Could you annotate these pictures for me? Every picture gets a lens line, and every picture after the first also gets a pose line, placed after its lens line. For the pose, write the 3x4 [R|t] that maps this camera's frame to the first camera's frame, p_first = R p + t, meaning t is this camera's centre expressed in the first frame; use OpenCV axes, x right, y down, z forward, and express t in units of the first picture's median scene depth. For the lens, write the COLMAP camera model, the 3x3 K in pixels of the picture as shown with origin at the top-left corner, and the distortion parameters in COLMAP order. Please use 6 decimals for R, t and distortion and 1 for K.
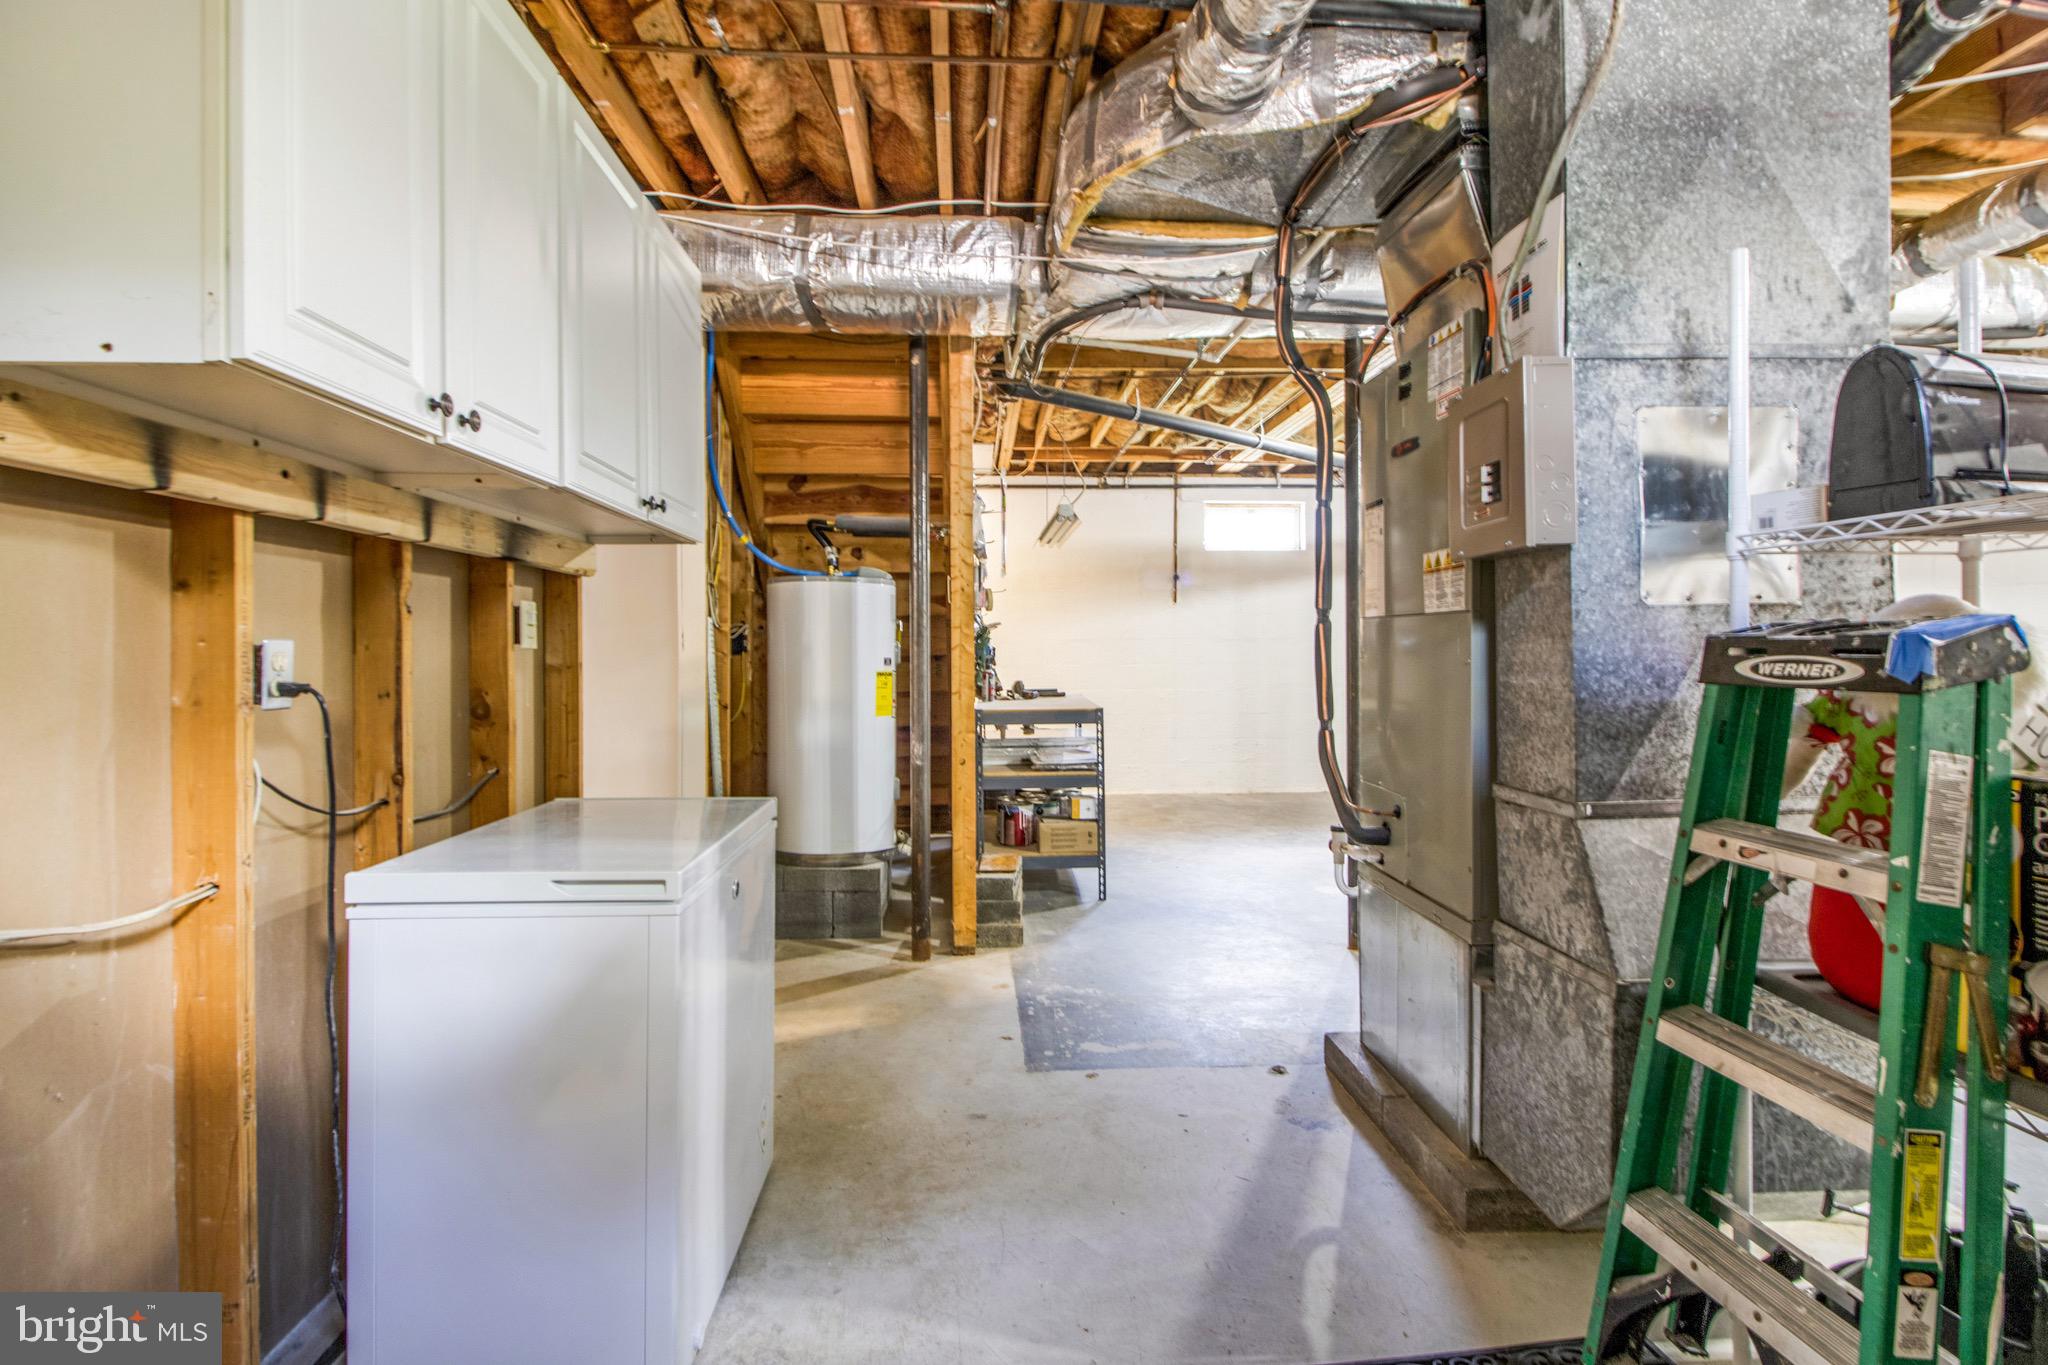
lens RADIAL K [[948.6, 0, 1017.0], [0, 948.6, 655.6], [0, 0, 1]] dist [0.003254, -0.001802]
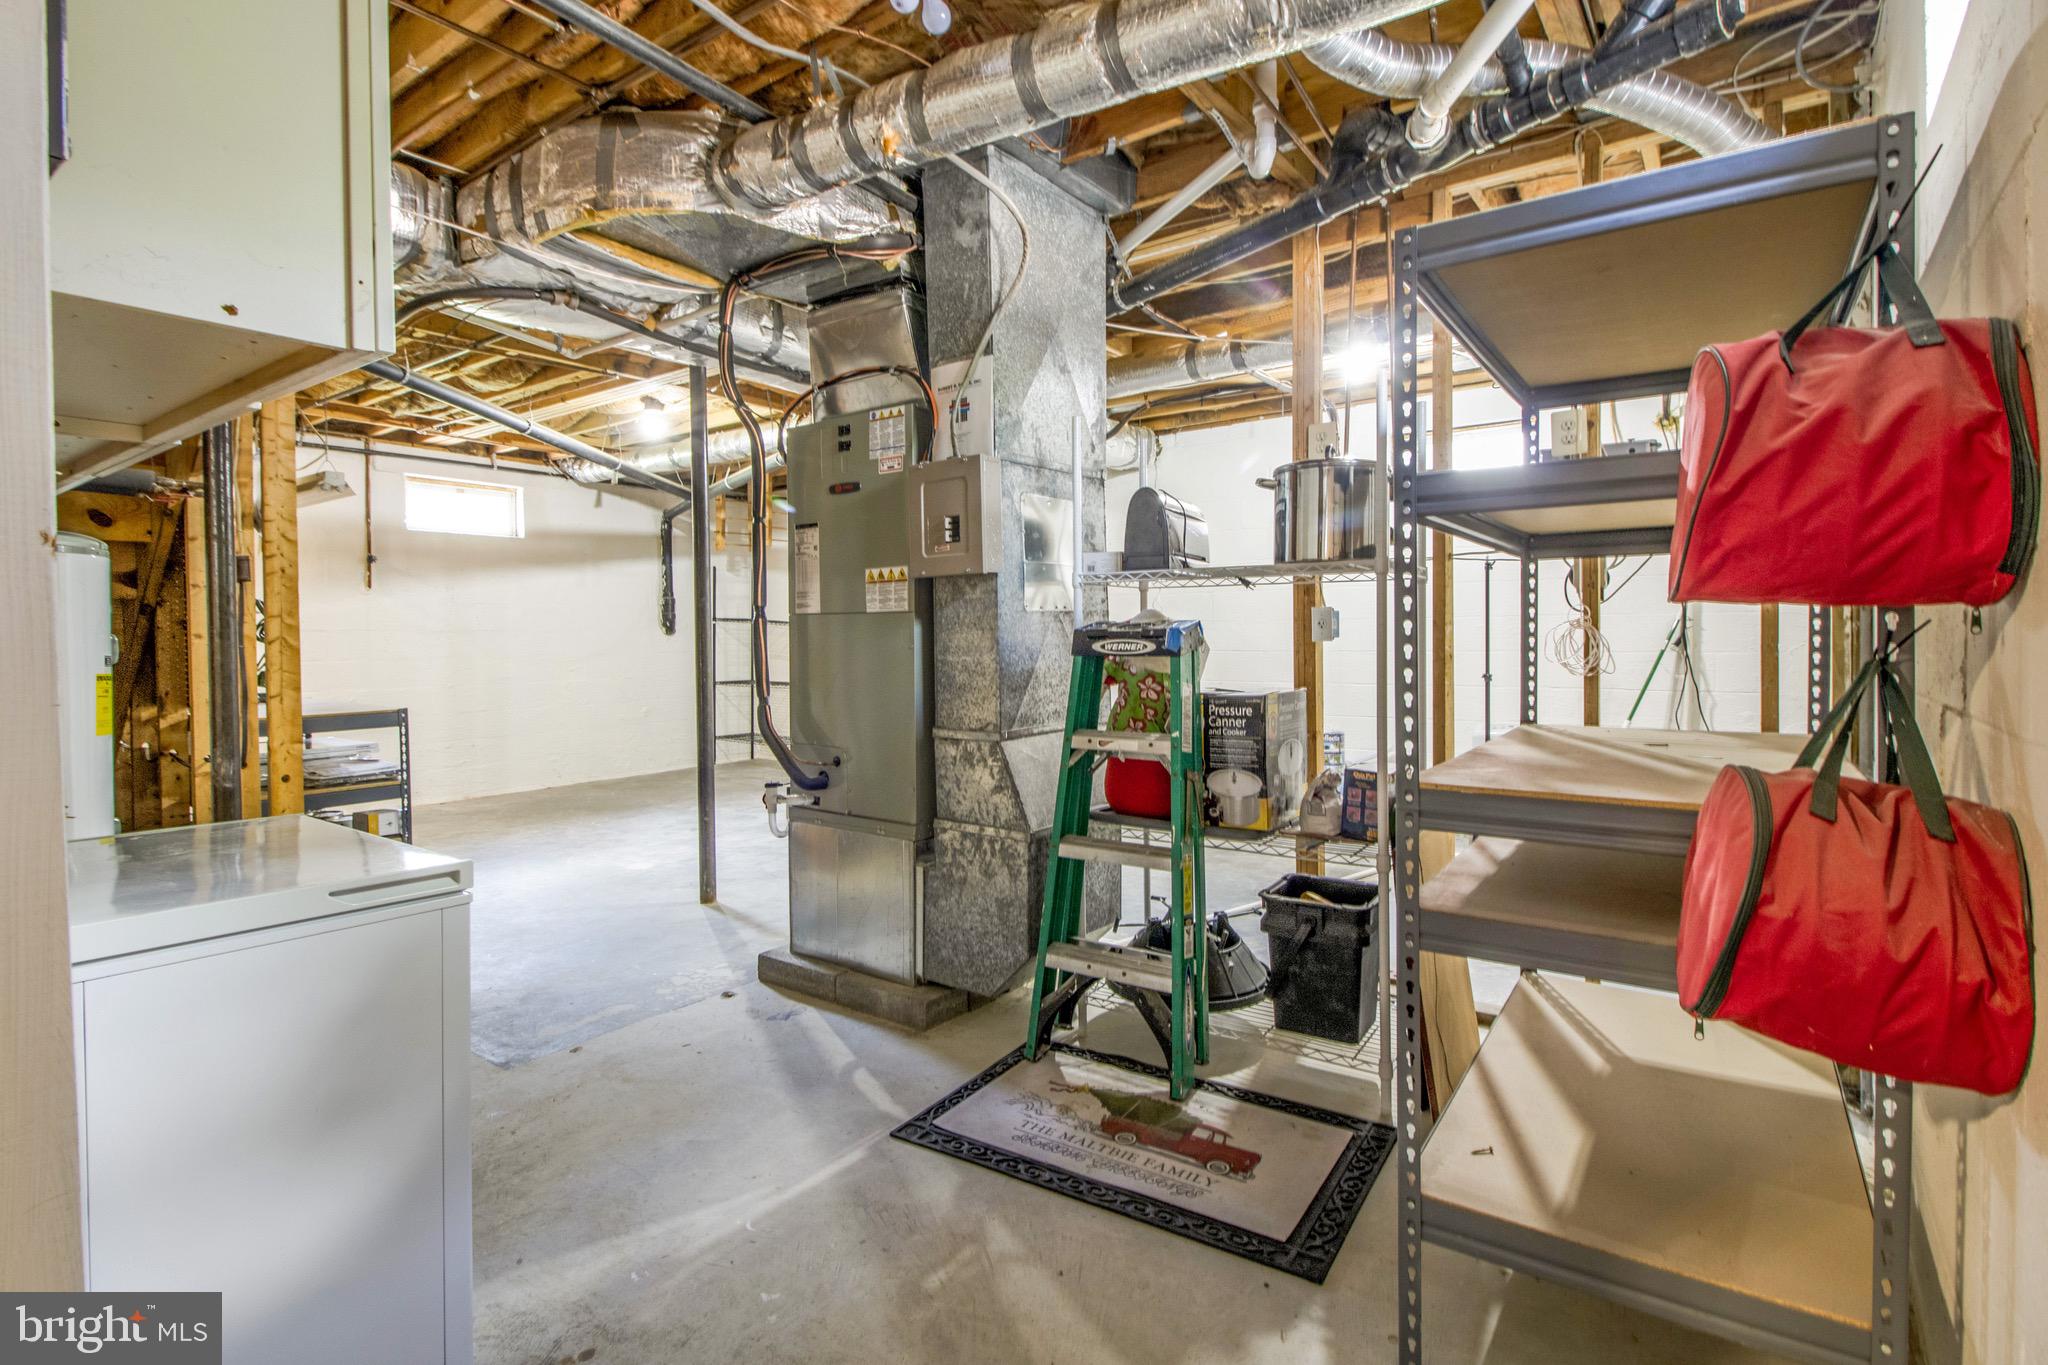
lens RADIAL K [[993.8, 0, 1026.6], [0, 993.8, 665.7], [0, 0, 1]] dist [0.001034, 0.000450]
pose [[0.632626, -0.026260, 0.774012, -0.639594], [0.013182, 0.999645, 0.023141, 0.002929], [-0.774345, -0.004436, 0.632748, -0.105827]]
